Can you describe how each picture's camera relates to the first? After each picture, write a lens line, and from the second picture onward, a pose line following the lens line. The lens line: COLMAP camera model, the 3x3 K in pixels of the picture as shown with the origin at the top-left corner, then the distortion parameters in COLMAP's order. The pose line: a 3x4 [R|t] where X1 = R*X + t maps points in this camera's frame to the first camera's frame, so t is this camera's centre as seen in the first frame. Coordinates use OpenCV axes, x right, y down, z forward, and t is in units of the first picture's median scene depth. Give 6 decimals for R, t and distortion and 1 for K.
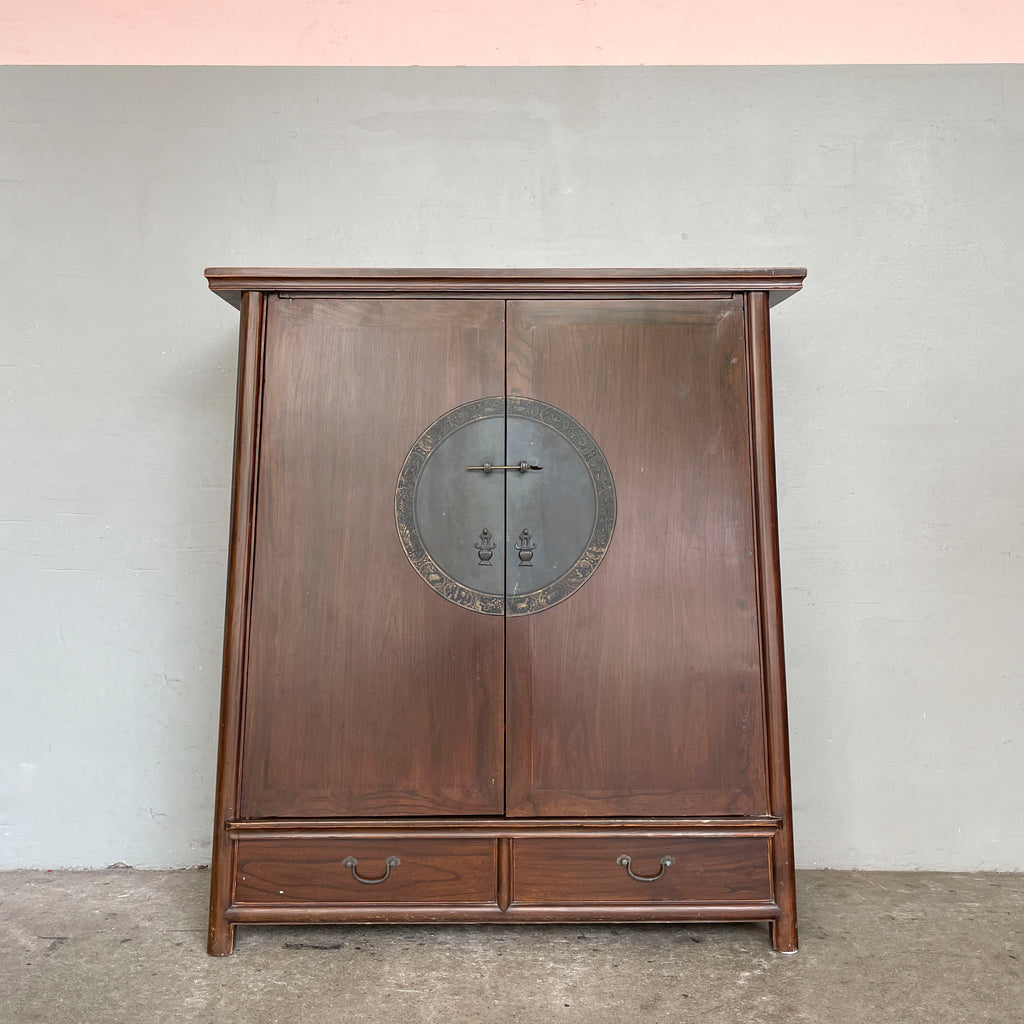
lens RADIAL K [[1048.9, 0, 511.3], [0, 1048.9, 489.7], [0, 0, 1]] dist [0.108827, -0.174780]
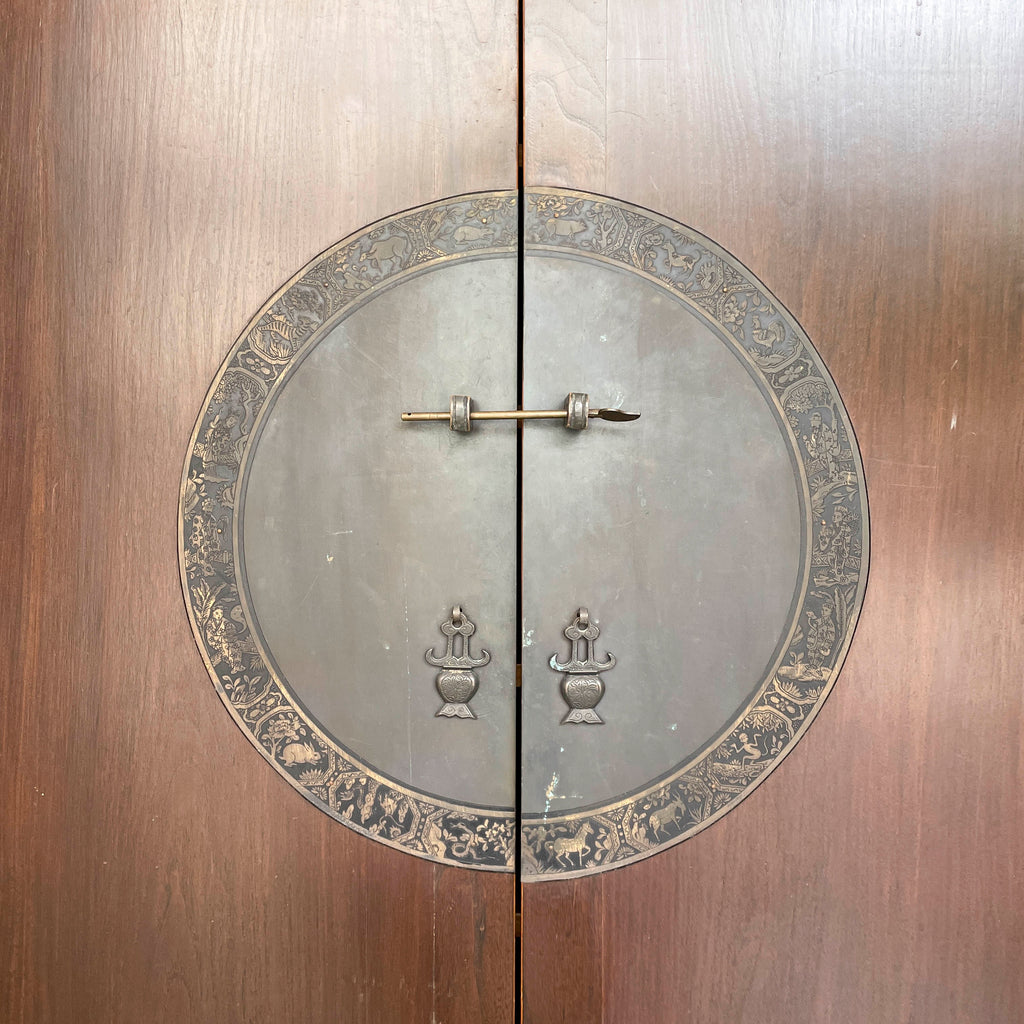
lens RADIAL K [[1048.9, 0, 511.3], [0, 1048.9, 489.7], [0, 0, 1]] dist [0.108827, -0.174780]
pose [[0.999549, 0.002113, -0.029948, 0.001598], [-0.001215, 0.999550, 0.029970, -0.008124], [0.029998, -0.029920, 0.999102, 0.677678]]
